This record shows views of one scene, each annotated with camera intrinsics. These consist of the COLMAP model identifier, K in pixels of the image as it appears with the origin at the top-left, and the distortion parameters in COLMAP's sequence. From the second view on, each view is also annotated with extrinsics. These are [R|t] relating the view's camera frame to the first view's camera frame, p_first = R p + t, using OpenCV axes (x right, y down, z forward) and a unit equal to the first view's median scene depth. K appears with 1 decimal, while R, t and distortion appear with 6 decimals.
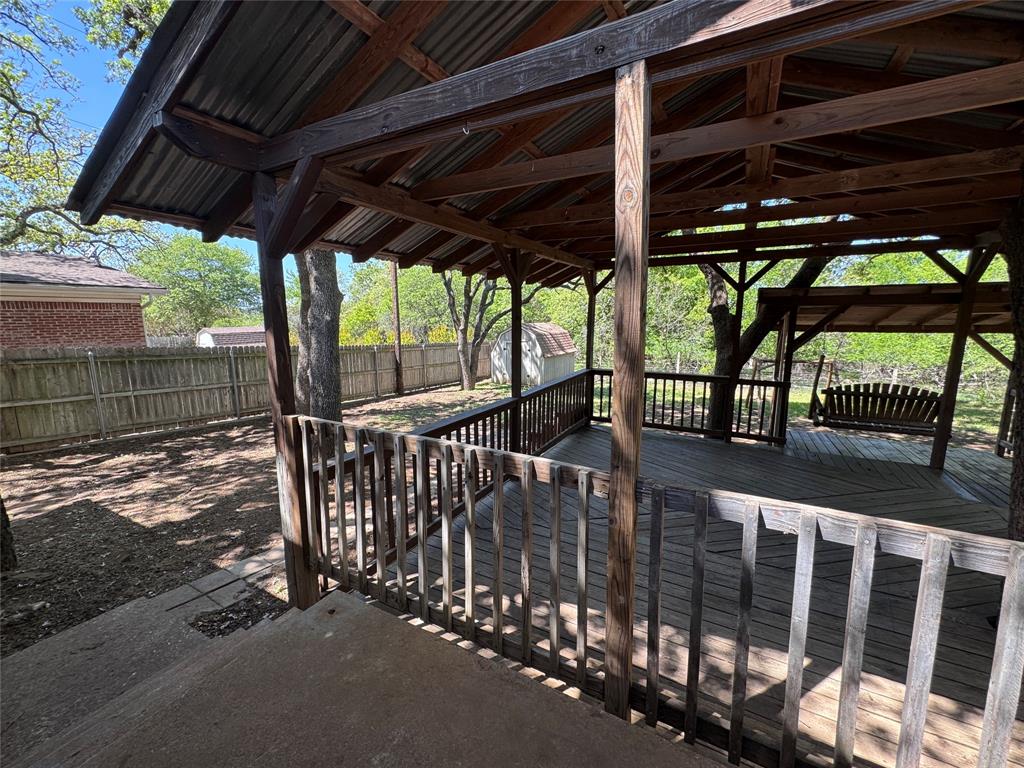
lens RADIAL K [[409.1, 0, 510.7], [0, 409.1, 379.3], [0, 0, 1]] dist [-0.001081, 0.000854]
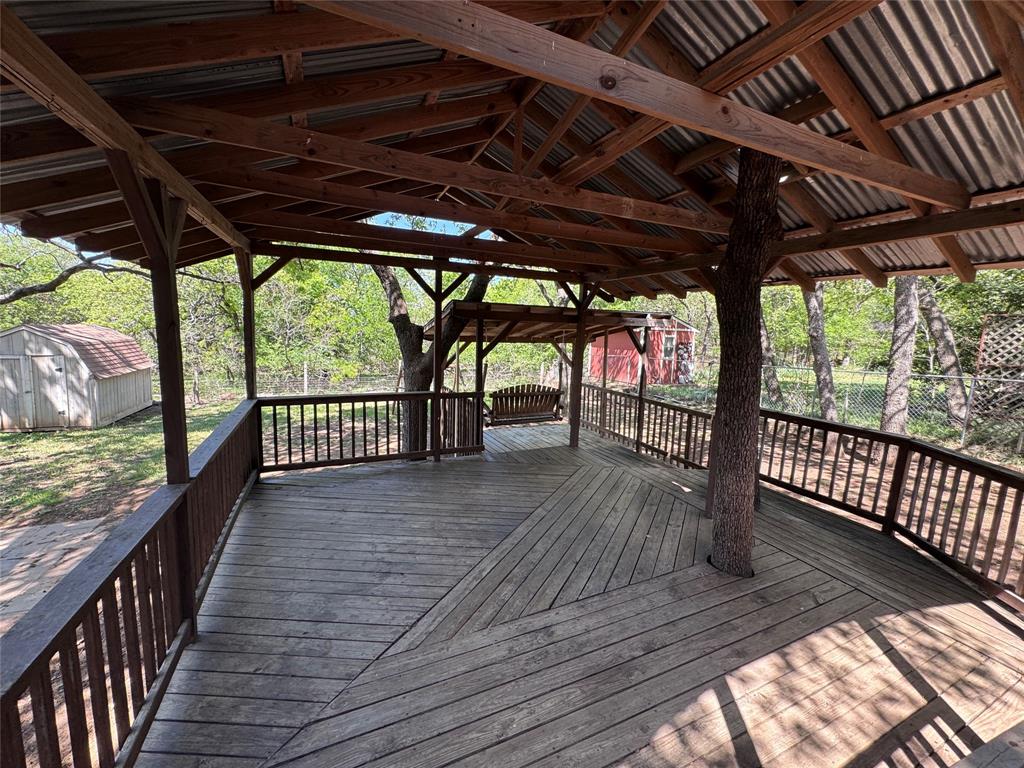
lens RADIAL K [[409.1, 0, 514.1], [0, 409.1, 382.5], [0, 0, 1]] dist [-0.001081, 0.000854]
pose [[0.595213, -0.085358, 0.799021, -0.097378], [0.088202, 0.995274, 0.040619, -0.047112], [-0.798712, 0.046299, 0.599929, 0.273286]]
